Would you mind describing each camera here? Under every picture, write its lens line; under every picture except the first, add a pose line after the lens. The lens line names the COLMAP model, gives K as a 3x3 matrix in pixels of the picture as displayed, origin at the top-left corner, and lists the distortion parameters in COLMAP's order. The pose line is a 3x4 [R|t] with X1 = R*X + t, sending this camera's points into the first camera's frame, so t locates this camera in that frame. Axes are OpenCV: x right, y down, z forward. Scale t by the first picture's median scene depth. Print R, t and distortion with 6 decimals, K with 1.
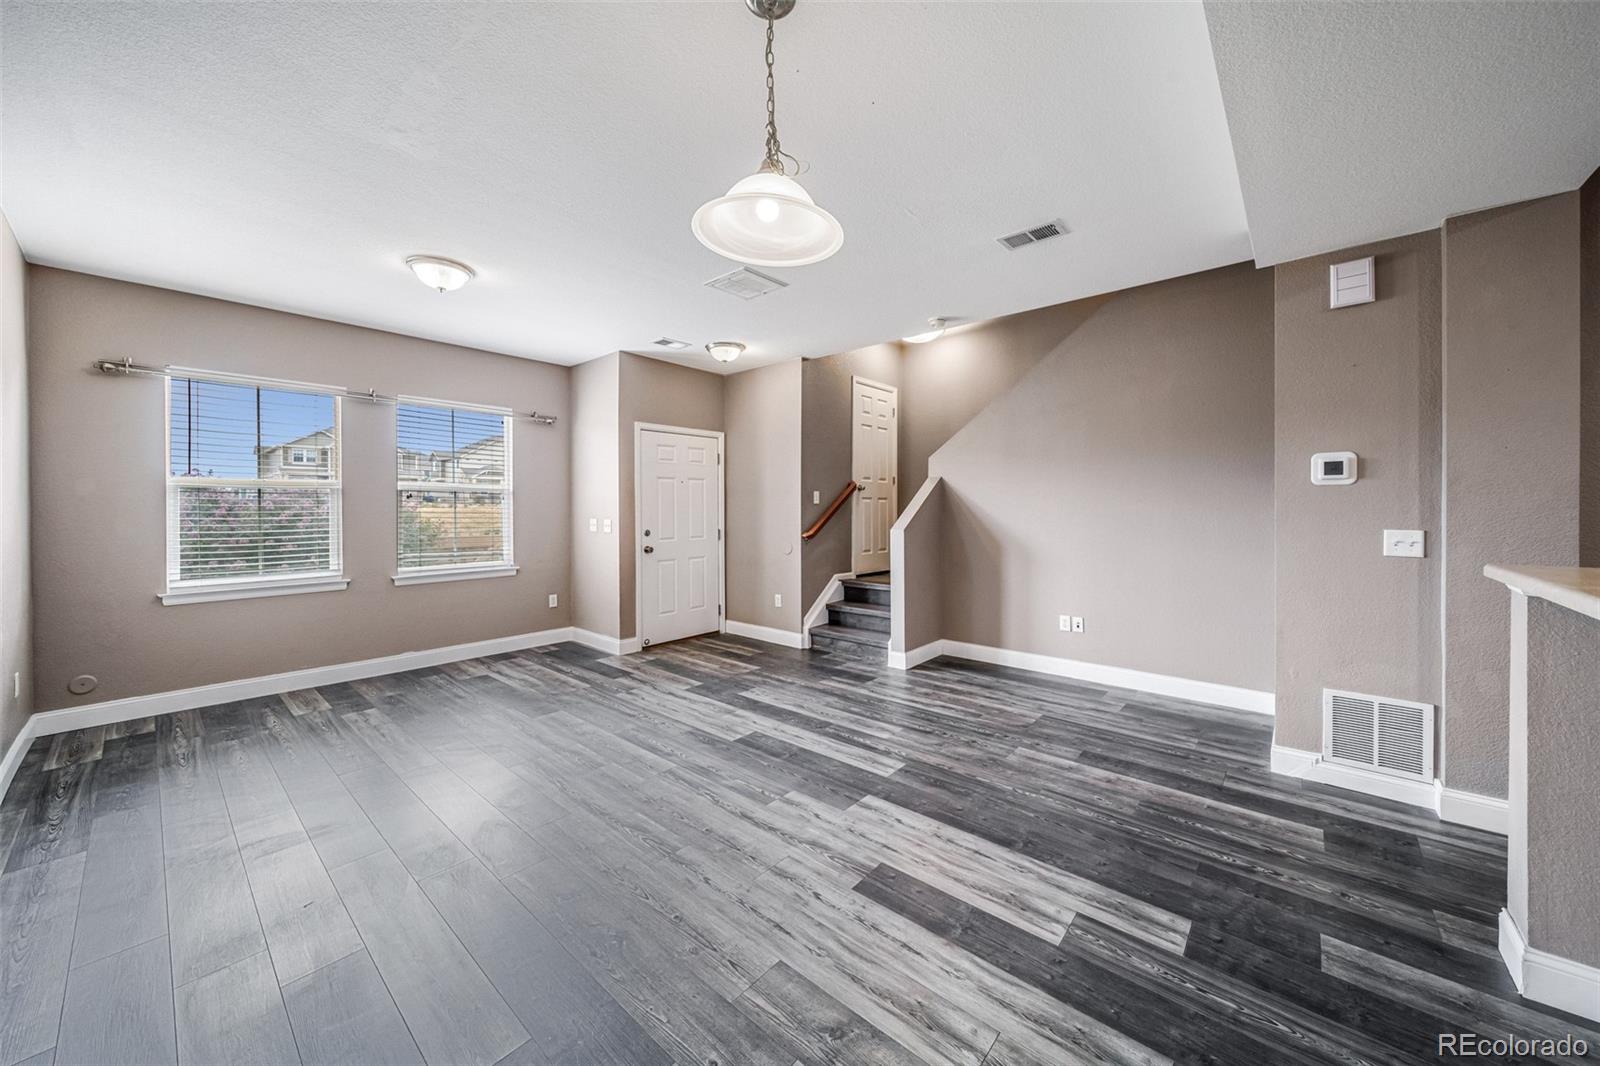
lens RADIAL K [[573.3, 0, 827.7], [0, 573.3, 512.0], [0, 0, 1]] dist [-0.001763, 0.000093]
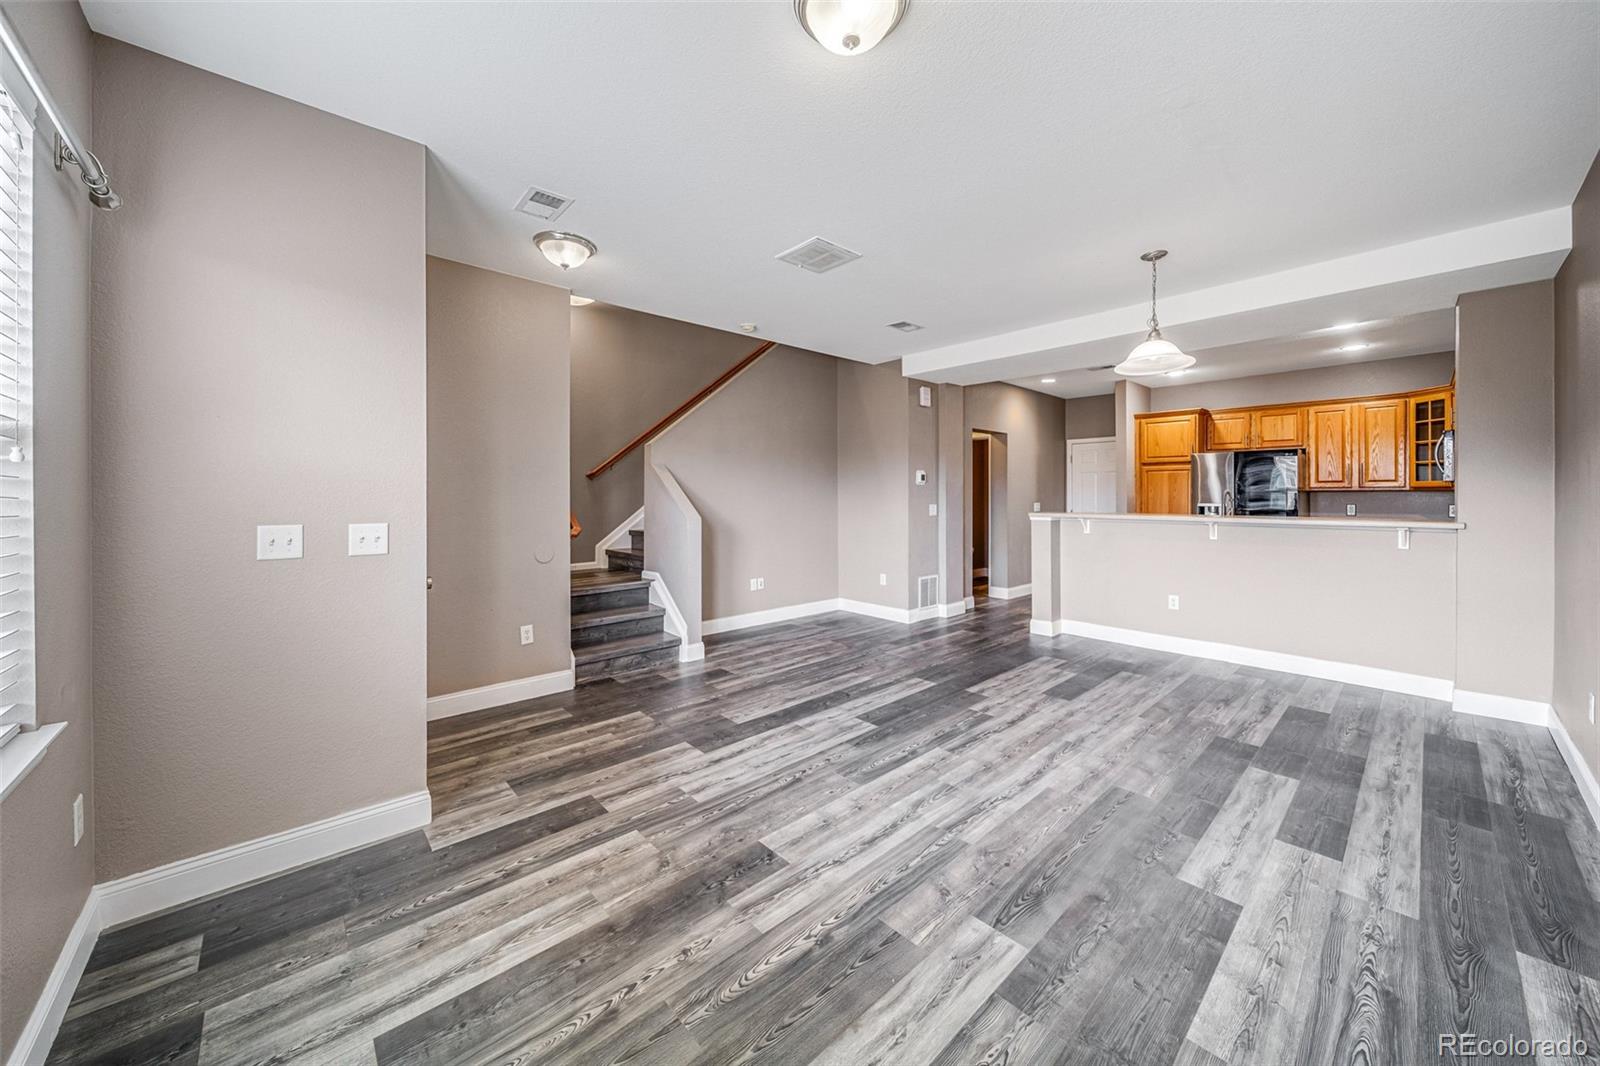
lens RADIAL K [[573.3, 0, 797.6], [0, 573.3, 494.8], [0, 0, 1]] dist [-0.001763, 0.000093]
pose [[0.136516, 0.003922, 0.990630, -1.054622], [0.010613, 0.999929, -0.005422, -0.001628], [-0.990581, 0.011254, 0.136465, 0.891974]]
